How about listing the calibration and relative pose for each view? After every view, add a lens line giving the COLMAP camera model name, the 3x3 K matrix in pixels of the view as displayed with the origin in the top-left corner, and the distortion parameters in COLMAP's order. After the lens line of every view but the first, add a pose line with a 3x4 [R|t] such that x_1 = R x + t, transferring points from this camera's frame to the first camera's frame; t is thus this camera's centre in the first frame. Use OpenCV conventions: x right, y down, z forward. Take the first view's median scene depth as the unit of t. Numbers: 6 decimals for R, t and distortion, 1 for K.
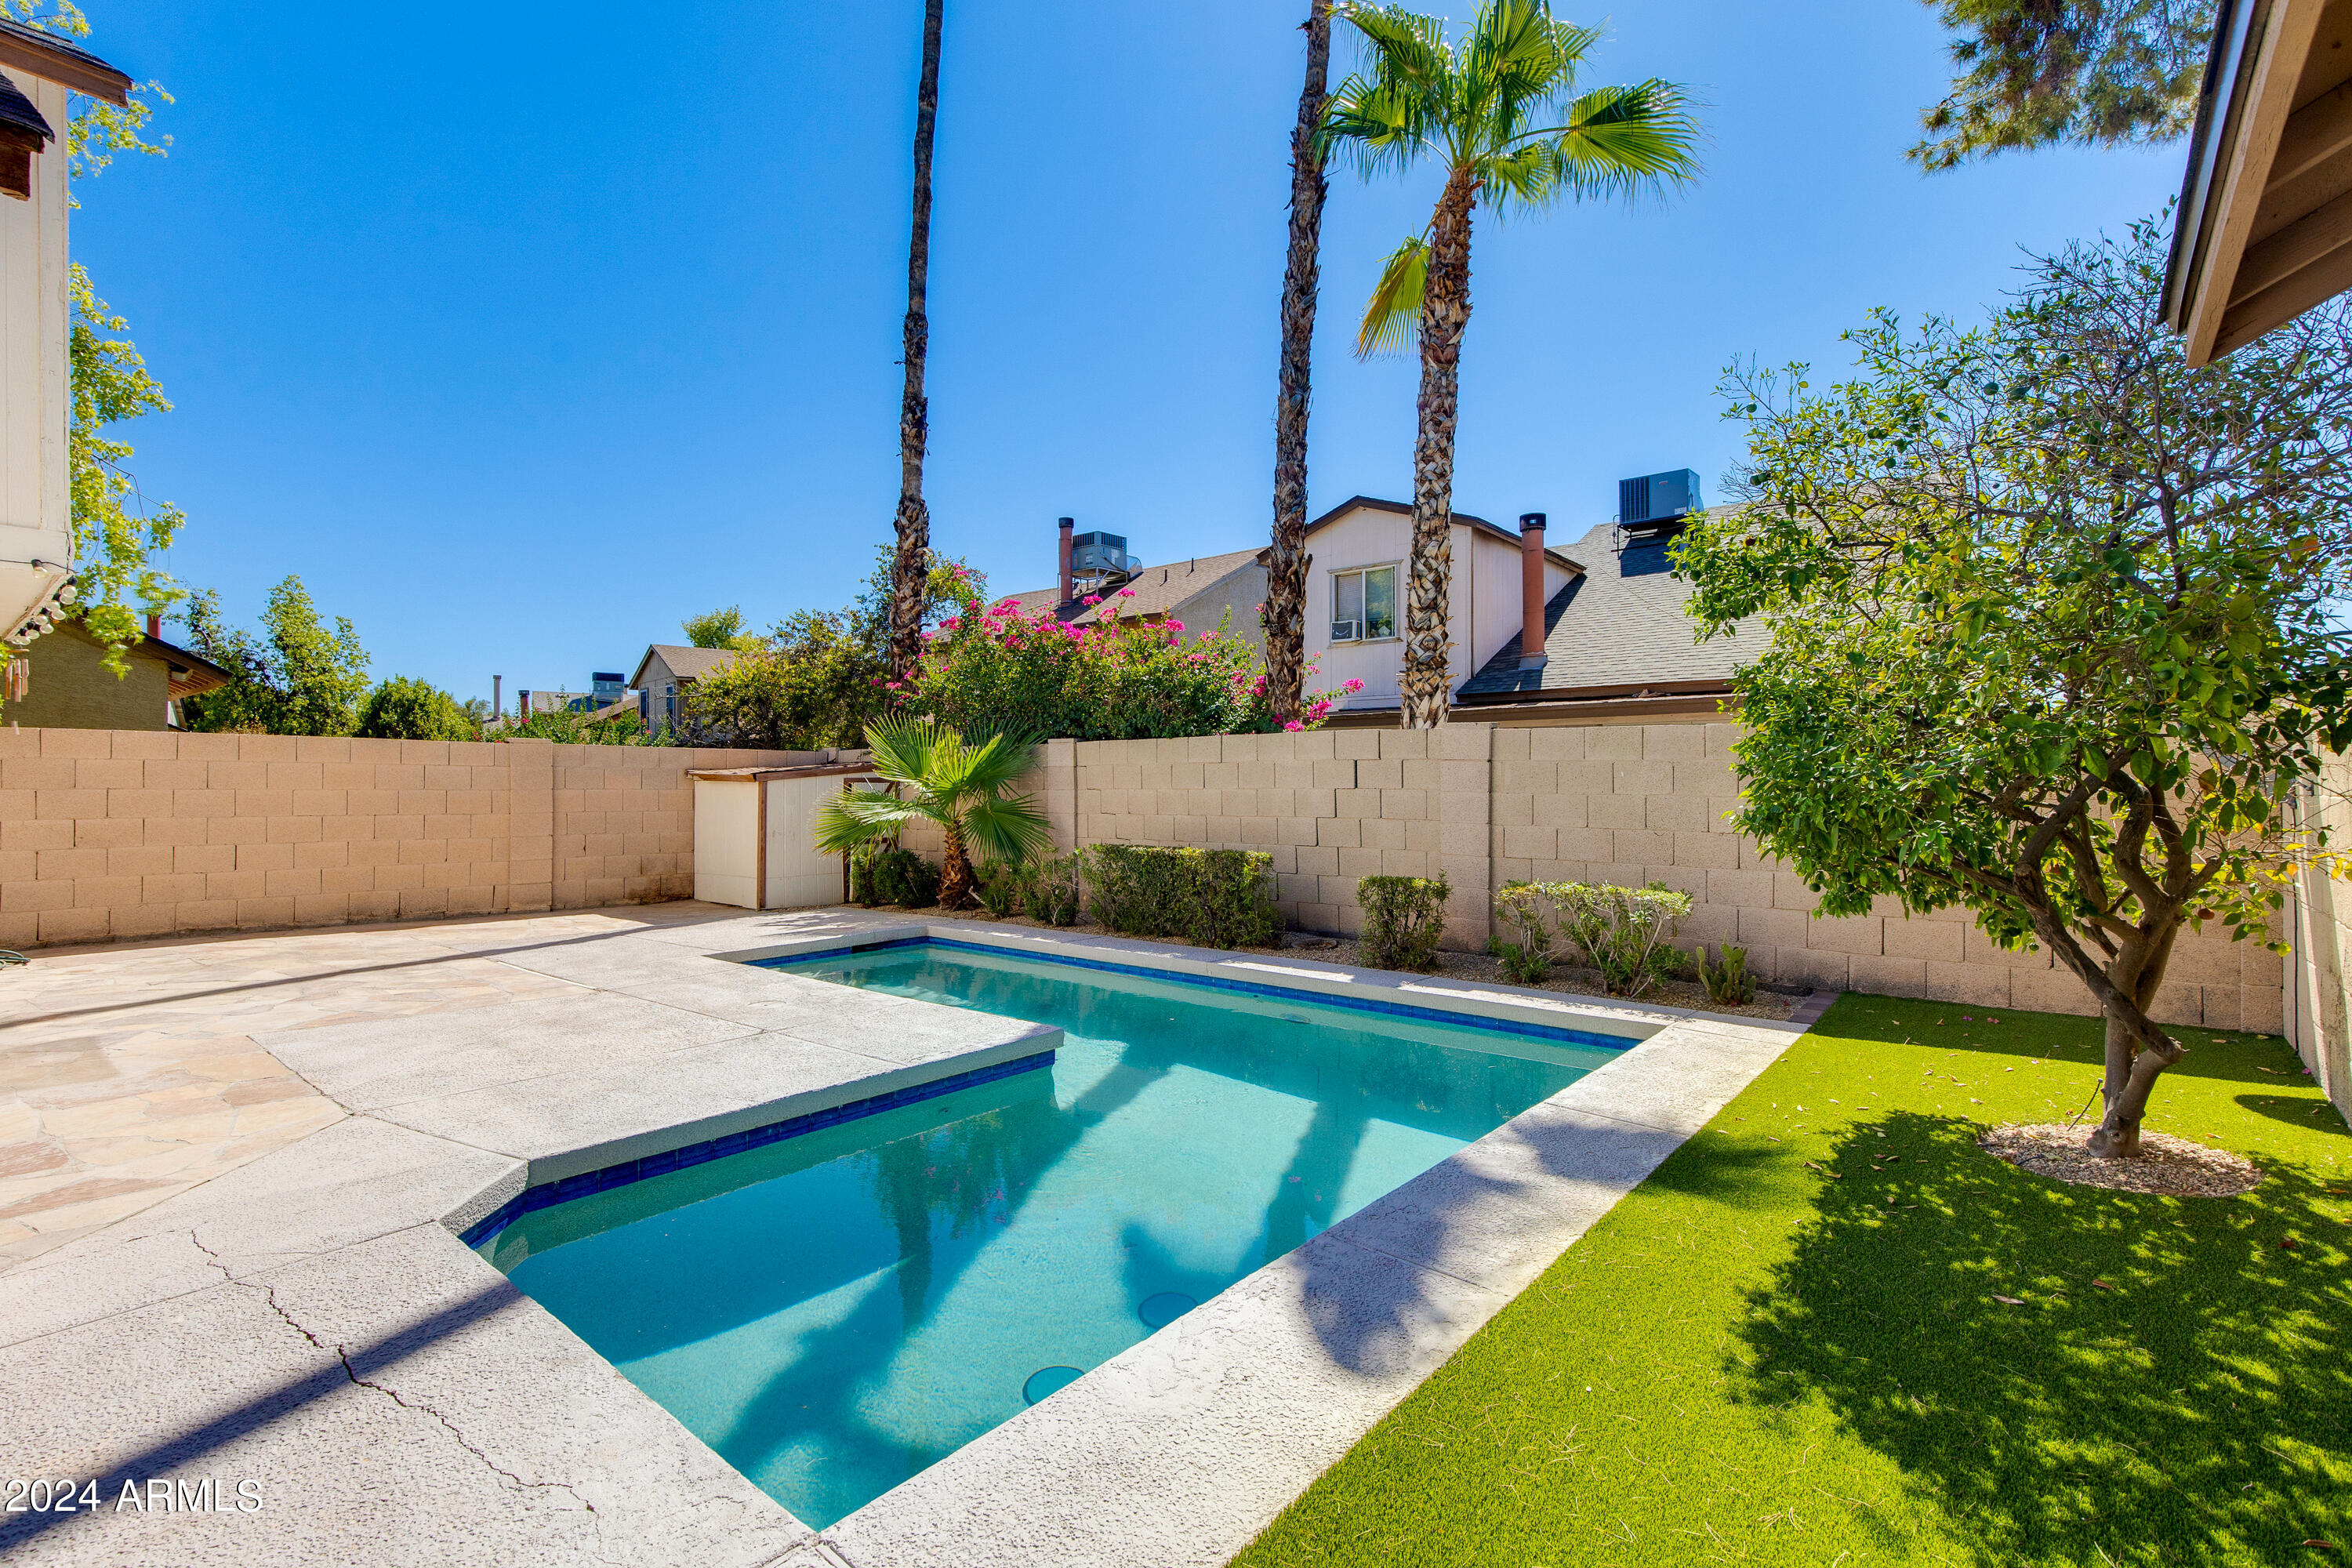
lens RADIAL K [[1020.5, 0, 1231.3], [0, 1020.5, 790.7], [0, 0, 1]] dist [0.000983, -0.000268]
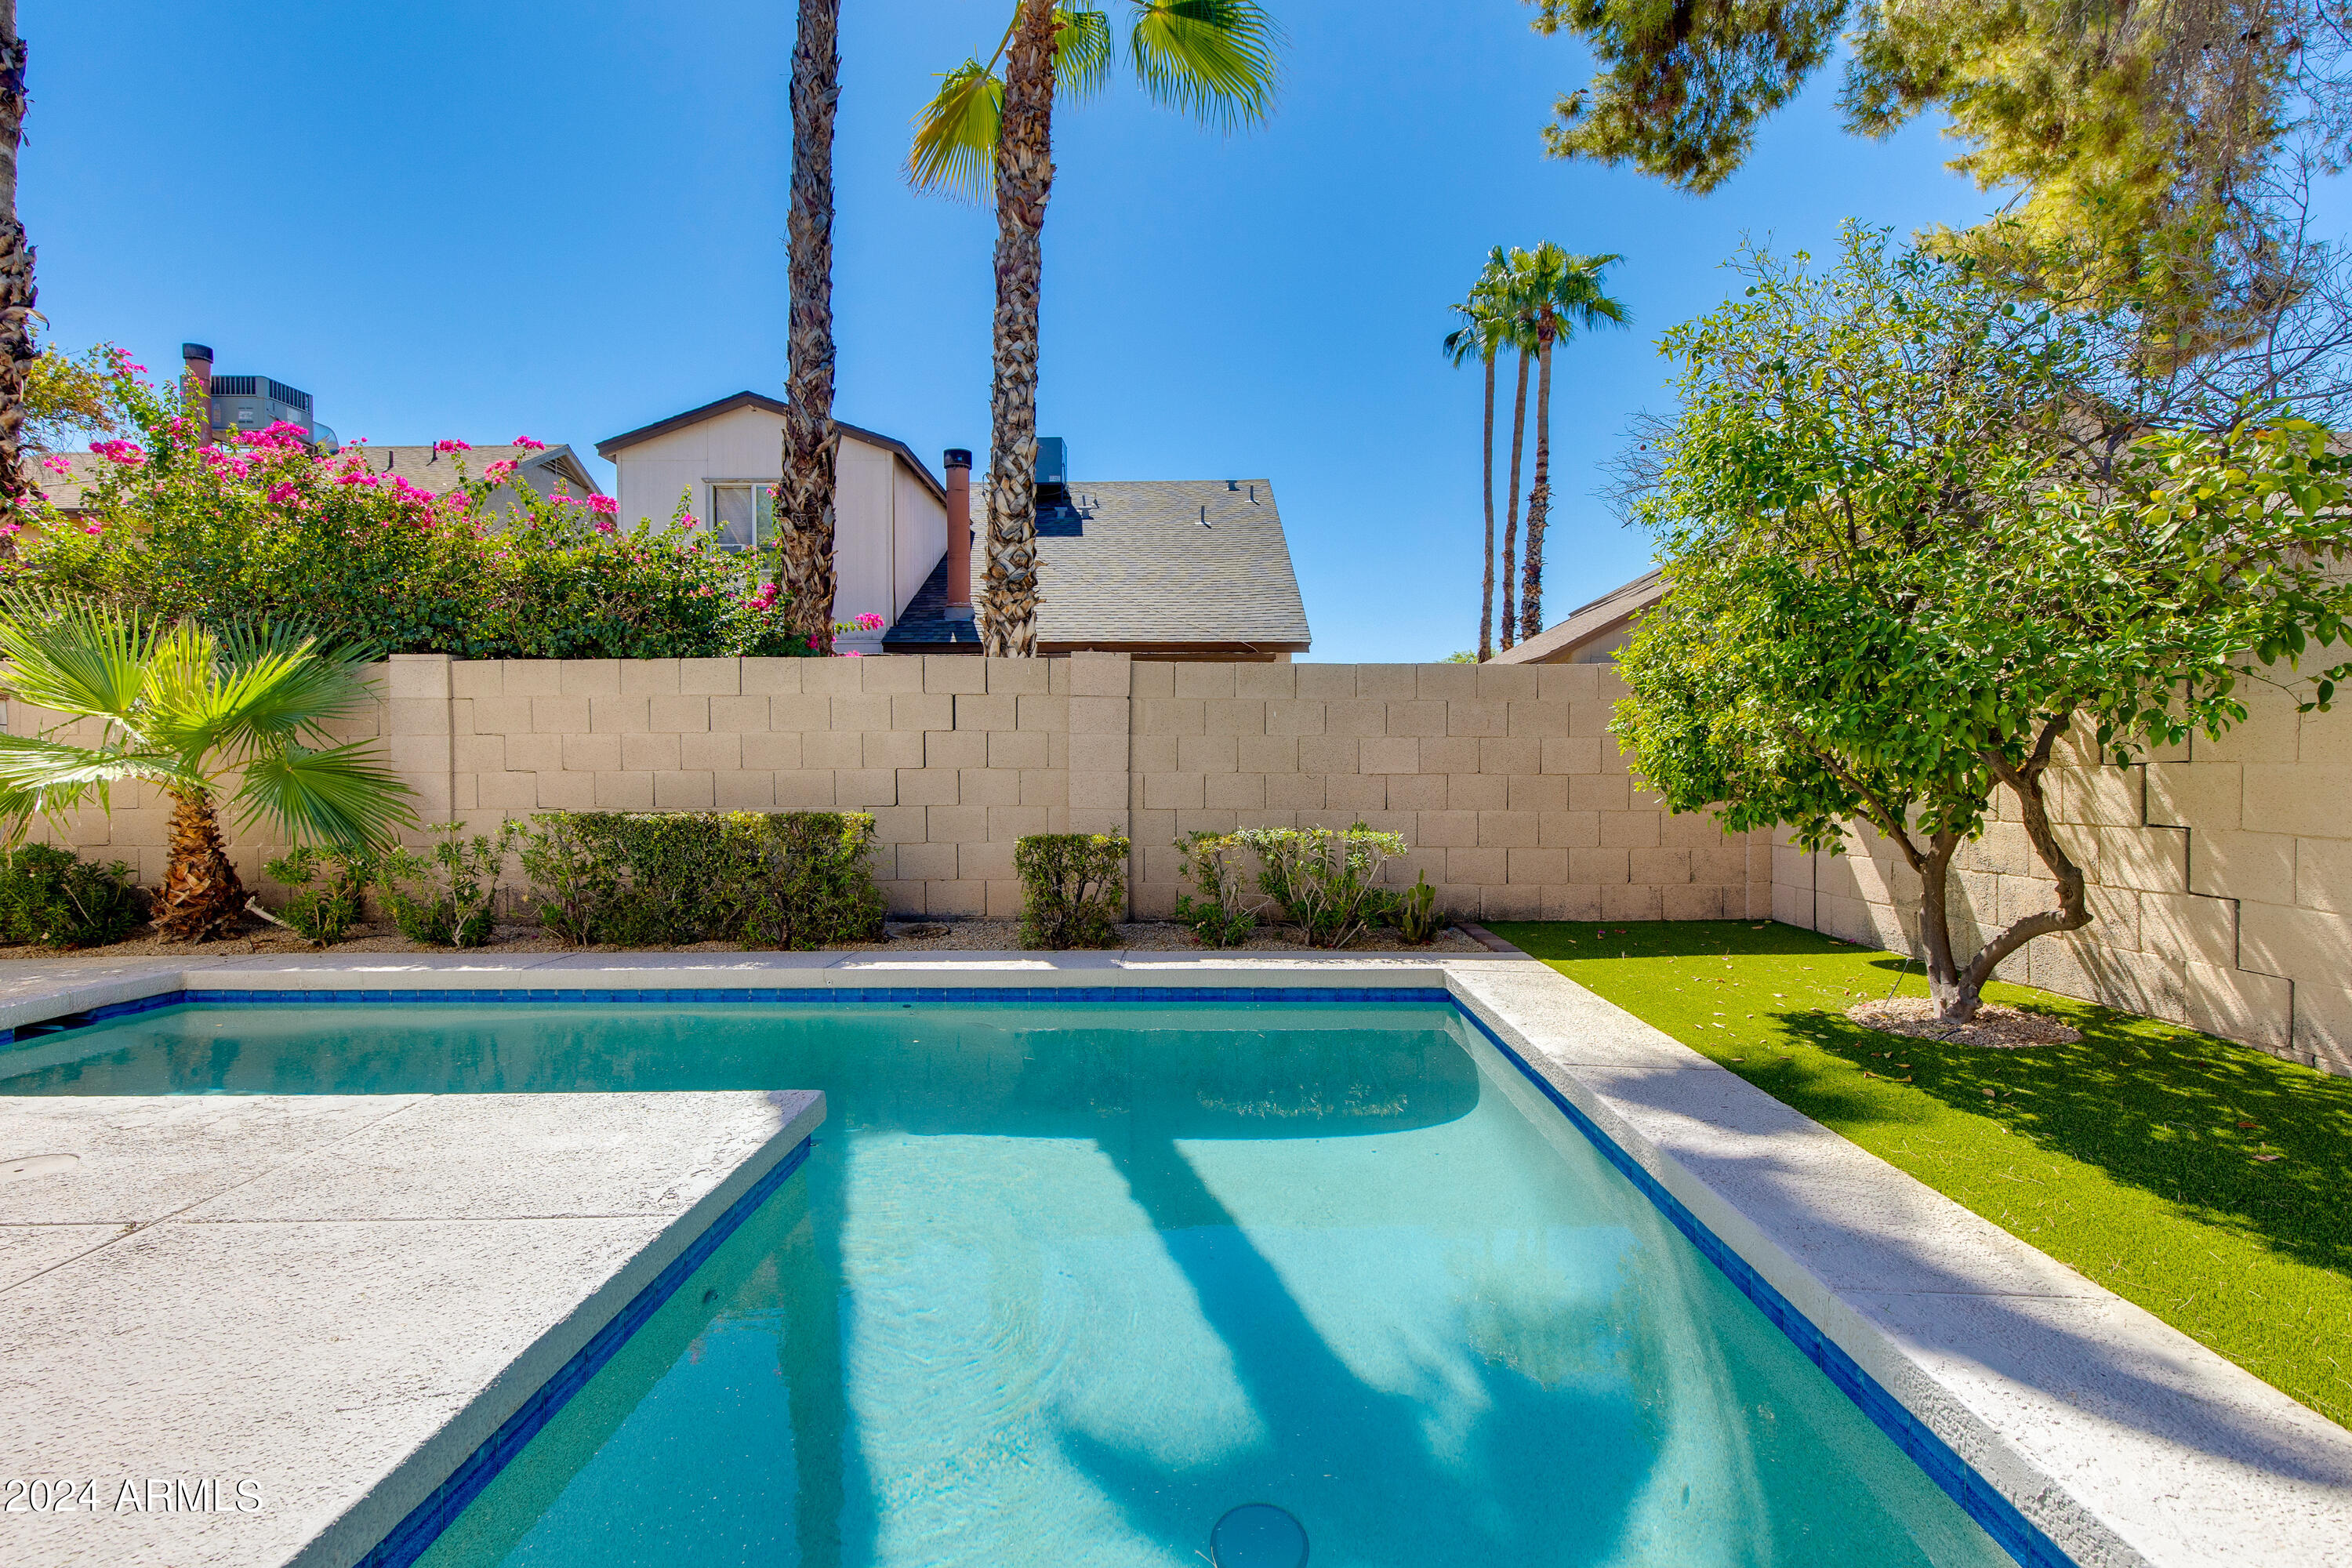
lens RADIAL K [[1062.5, 0, 1176.0], [0, 1062.5, 784.0], [0, 0, 1]] dist [0.005725, -0.000157]
pose [[0.802963, -0.014273, 0.595857, -0.221311], [0.006485, 0.999863, 0.015212, 0.026600], [-0.595993, -0.008351, 0.802946, 0.224942]]
